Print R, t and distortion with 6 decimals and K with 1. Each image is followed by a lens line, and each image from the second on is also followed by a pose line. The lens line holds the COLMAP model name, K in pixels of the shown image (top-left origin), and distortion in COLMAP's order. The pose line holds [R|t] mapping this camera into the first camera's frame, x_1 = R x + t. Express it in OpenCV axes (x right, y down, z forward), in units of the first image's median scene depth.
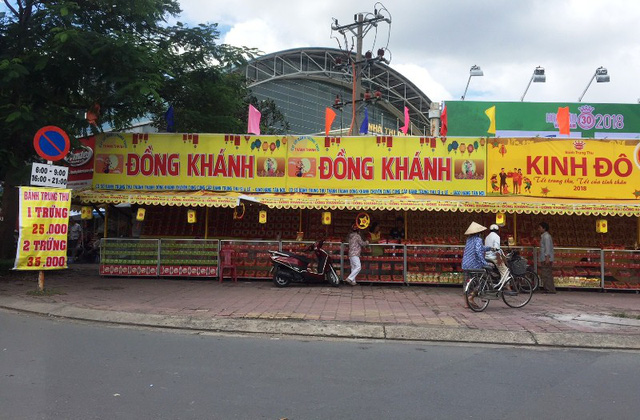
lens RADIAL K [[528.5, 0, 320.5], [0, 528.5, 205.2], [0, 0, 1]] dist [-0.002696, -0.011425]
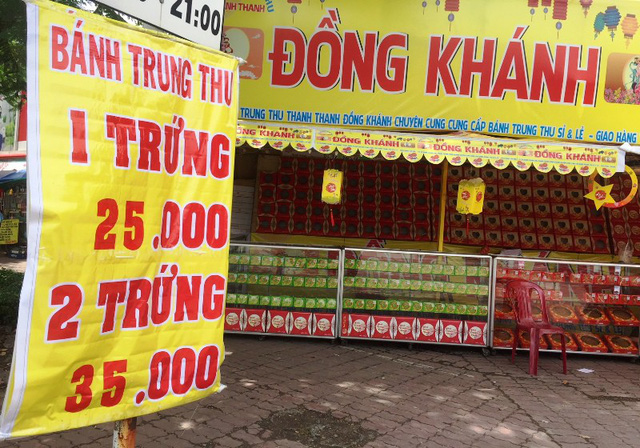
lens RADIAL K [[550.6, 0, 319.6], [0, 550.6, 229.2], [0, 0, 1]] dist [0.033167, -0.015367]
pose [[0.997823, 0.038317, 0.053677, -0.357423], [-0.041840, 0.996933, 0.066132, 0.022550], [-0.050979, -0.068233, 0.996366, 0.597343]]
